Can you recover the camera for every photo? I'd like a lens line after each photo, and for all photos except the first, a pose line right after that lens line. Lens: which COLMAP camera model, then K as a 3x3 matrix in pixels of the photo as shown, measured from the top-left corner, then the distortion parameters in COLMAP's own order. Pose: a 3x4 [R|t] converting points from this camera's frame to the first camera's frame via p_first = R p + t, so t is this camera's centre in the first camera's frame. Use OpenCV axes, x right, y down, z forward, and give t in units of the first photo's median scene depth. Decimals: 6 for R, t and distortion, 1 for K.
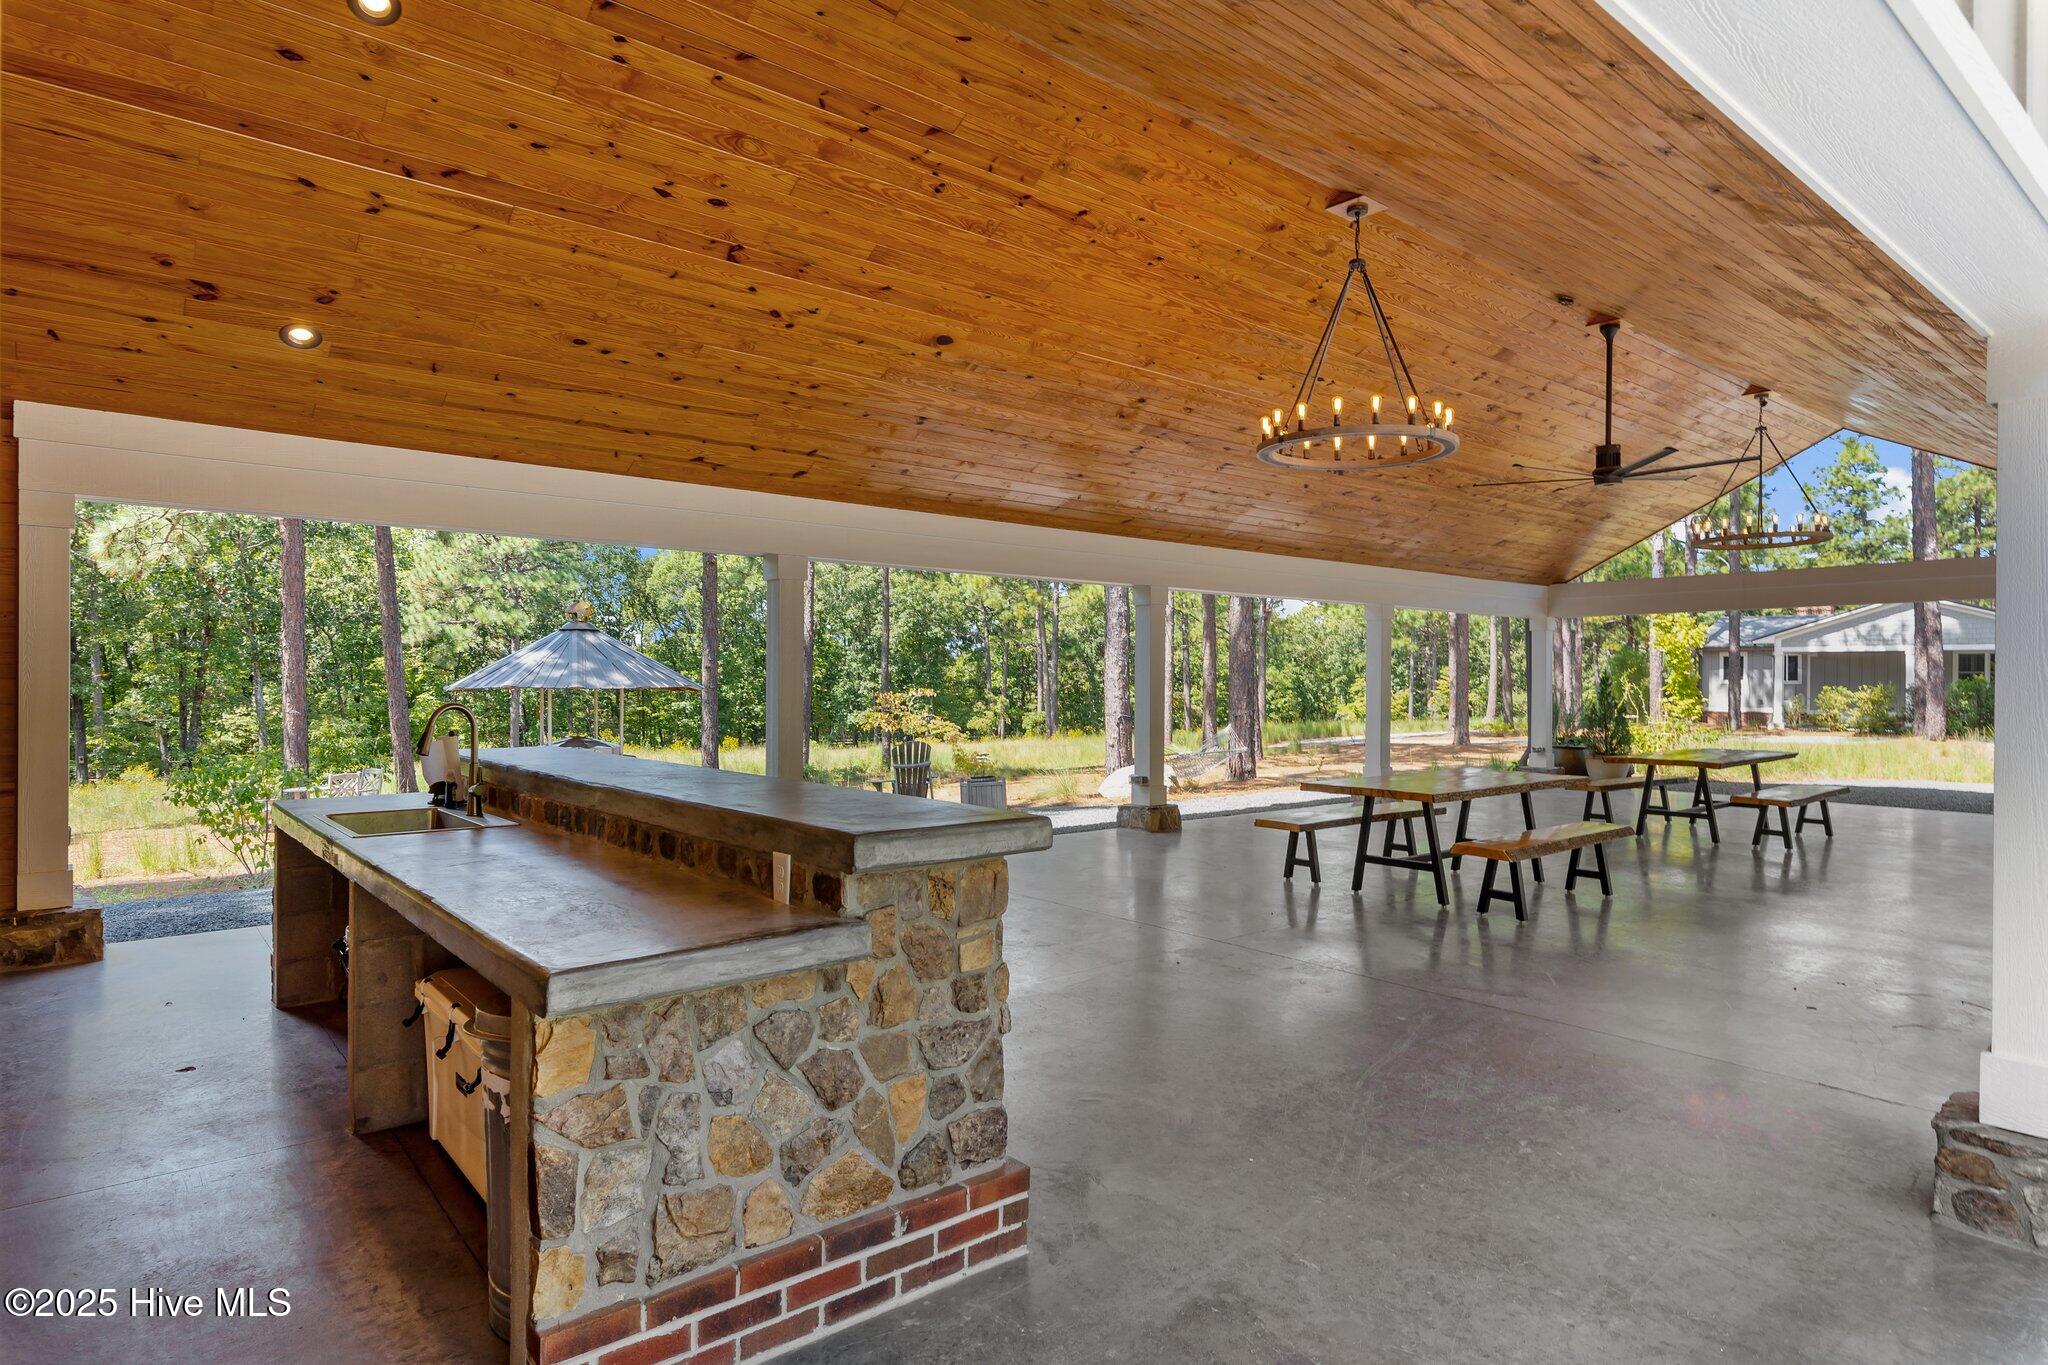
lens RADIAL K [[1130.8, 0, 1024.0], [0, 1130.8, 682.5], [0, 0, 1]] dist [-0.000246, -0.000017]
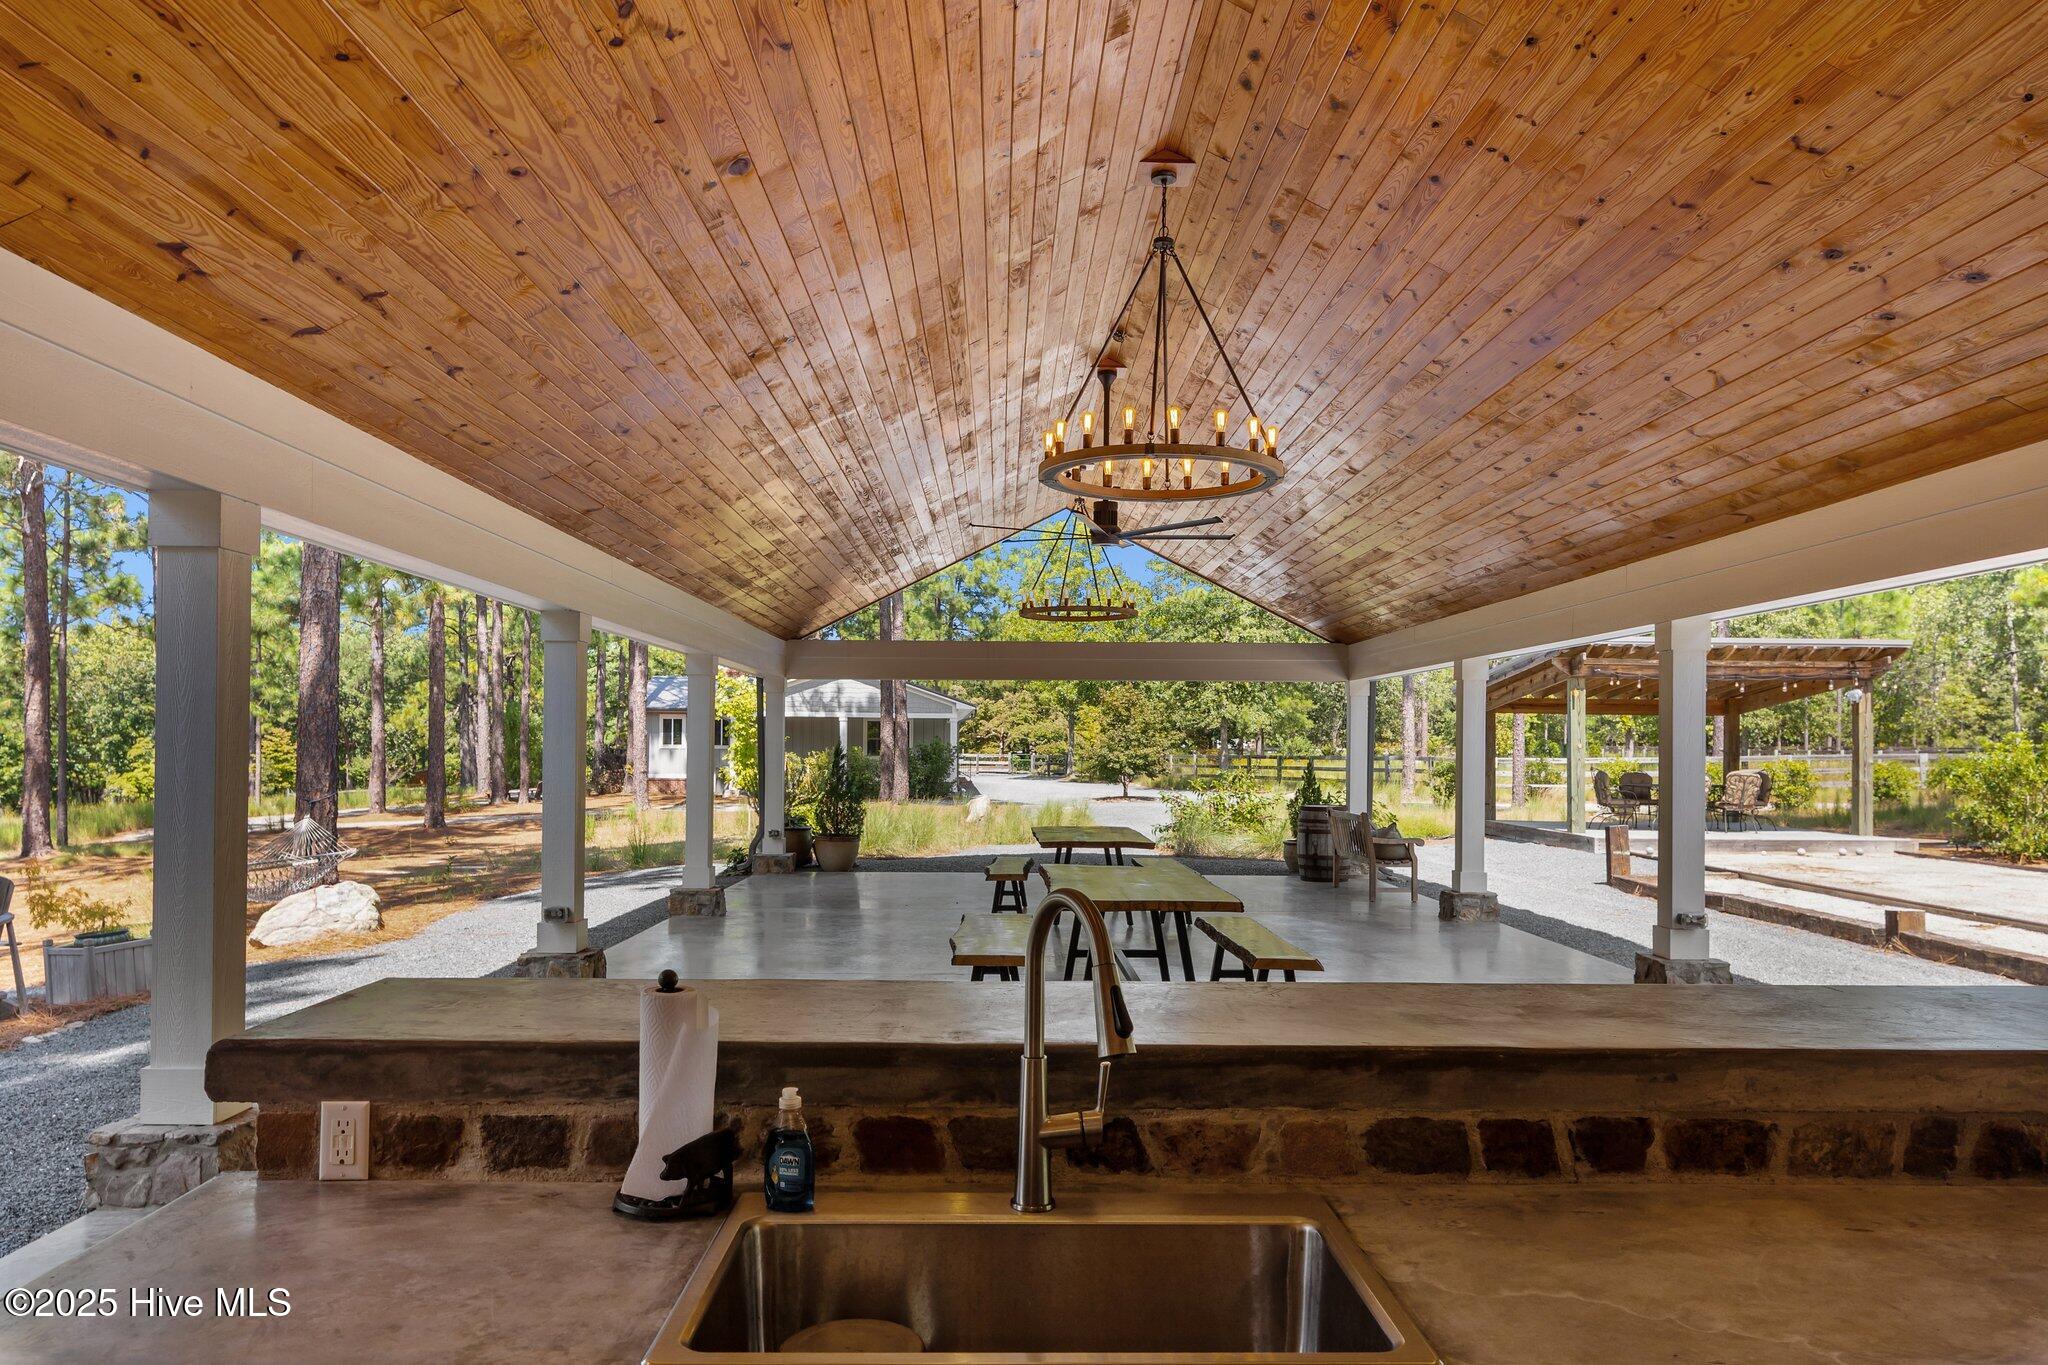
lens RADIAL K [[1387.0, 0, 1024.1], [0, 1387.0, 735.9], [0, 0, 1]] dist [-0.002461, -0.000444]
pose [[0.624943, 0.007794, 0.780632, -0.123669], [-0.003844, 0.999969, -0.006907, -0.003636], [-0.780661, 0.001316, 0.624953, 0.109521]]
